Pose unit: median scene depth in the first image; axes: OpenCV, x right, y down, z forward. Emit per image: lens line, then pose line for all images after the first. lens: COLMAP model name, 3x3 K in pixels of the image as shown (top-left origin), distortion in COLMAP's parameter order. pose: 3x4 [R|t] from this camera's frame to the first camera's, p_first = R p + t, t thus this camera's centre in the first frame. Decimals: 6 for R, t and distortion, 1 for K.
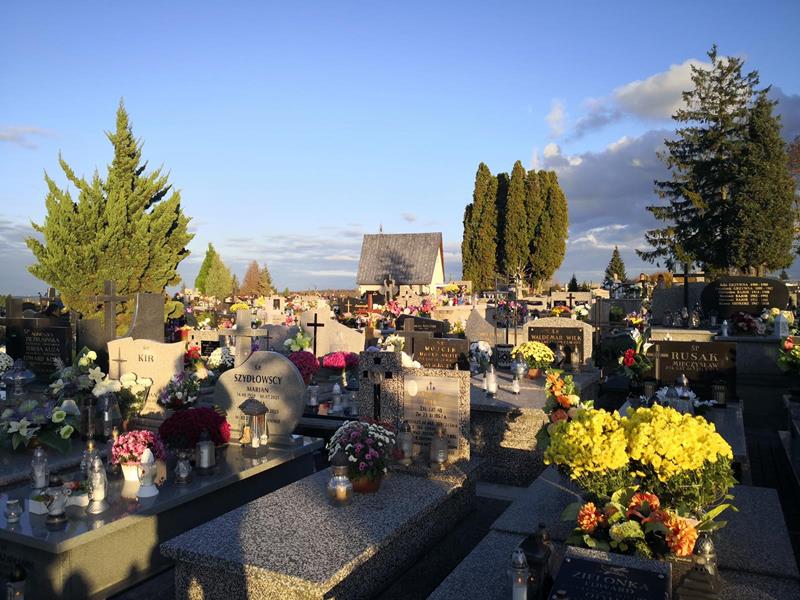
lens RADIAL K [[664.2, 0, 400.4], [0, 664.2, 297.9], [0, 0, 1]] dist [0.023758, -0.033356]
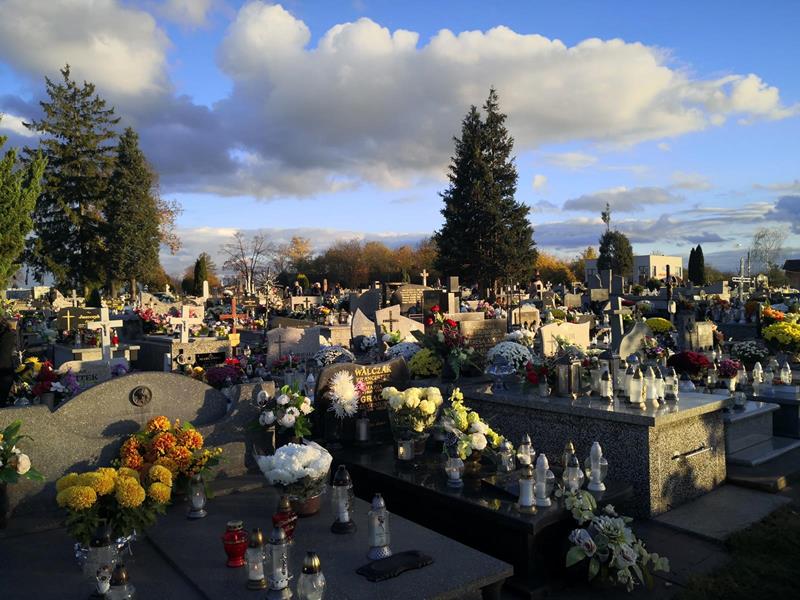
lens RADIAL K [[664.2, 0, 400.7], [0, 664.2, 300.1], [0, 0, 1]] dist [0.023758, -0.033356]
pose [[0.422317, -0.010629, 0.906386, -0.649222], [0.030080, 0.999545, -0.002294, 0.004708], [-0.905949, 0.028233, 0.422444, 0.286112]]
